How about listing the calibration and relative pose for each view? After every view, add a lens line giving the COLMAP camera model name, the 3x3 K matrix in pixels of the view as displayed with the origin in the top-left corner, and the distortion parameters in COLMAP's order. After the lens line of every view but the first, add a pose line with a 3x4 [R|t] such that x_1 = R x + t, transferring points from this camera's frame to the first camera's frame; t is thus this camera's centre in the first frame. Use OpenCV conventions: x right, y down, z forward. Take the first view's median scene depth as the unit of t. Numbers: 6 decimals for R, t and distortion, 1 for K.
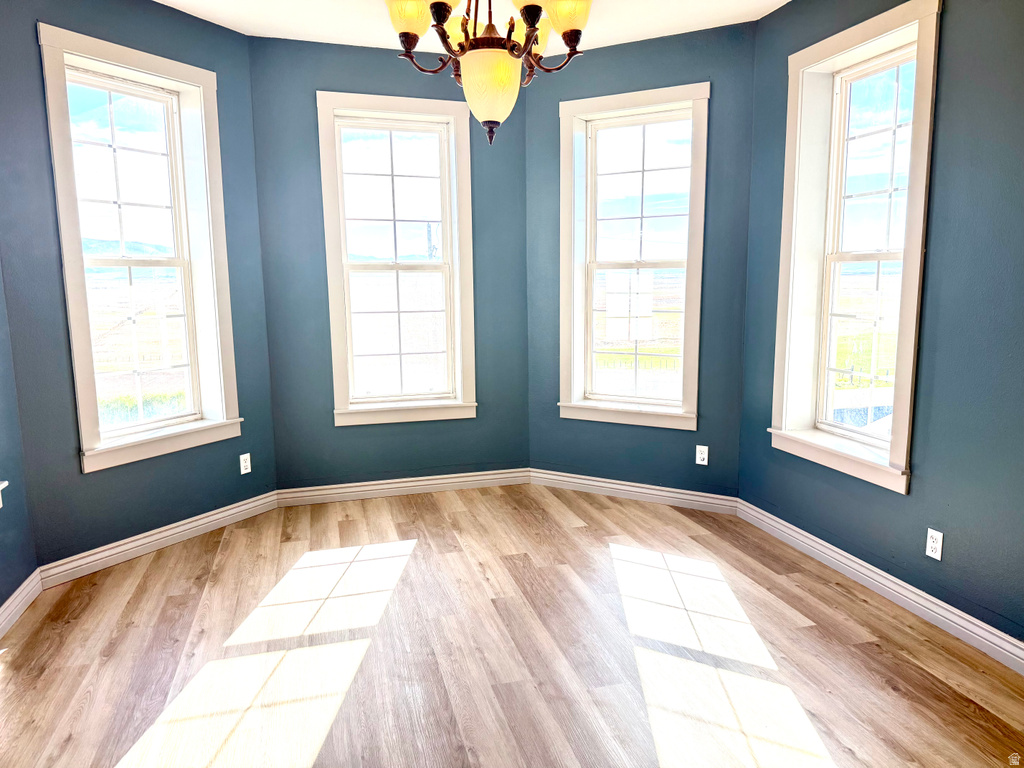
lens RADIAL K [[720.7, 0, 514.7], [0, 720.7, 380.7], [0, 0, 1]] dist [0.031494, -0.035336]
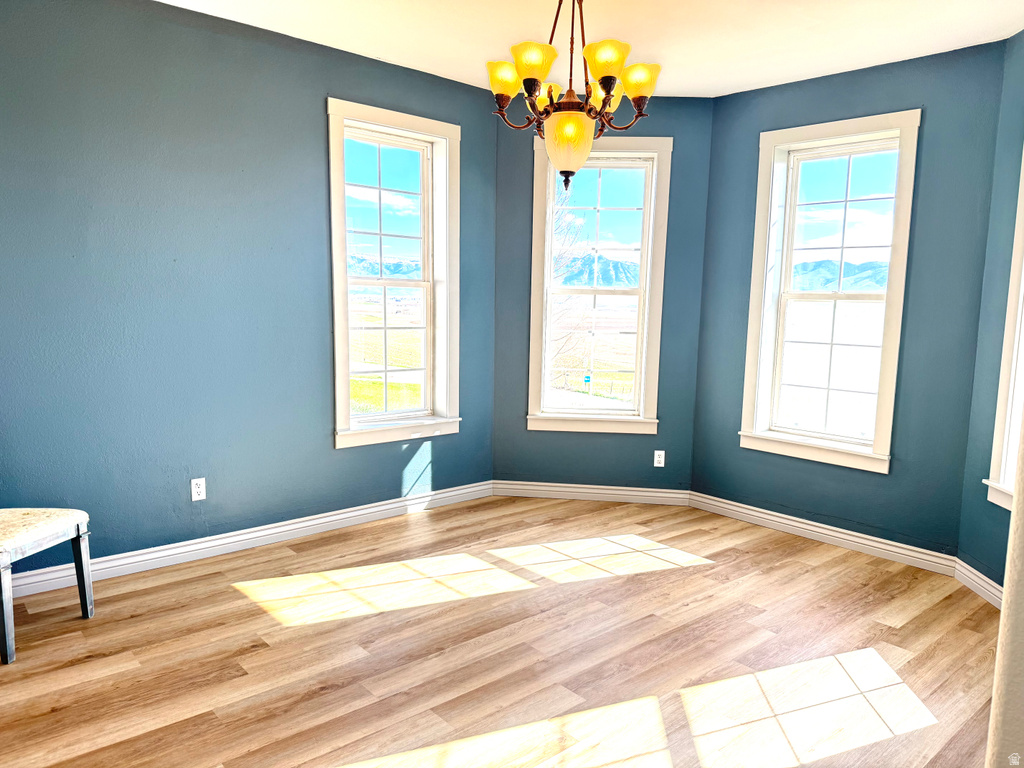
lens RADIAL K [[720.7, 0, 511.6], [0, 720.7, 388.0], [0, 0, 1]] dist [0.031494, -0.035336]
pose [[0.423183, 0.128701, -0.896857, 0.633054], [-0.159381, 0.984999, 0.066146, -0.044131], [0.891916, 0.114950, 0.437347, 0.269392]]
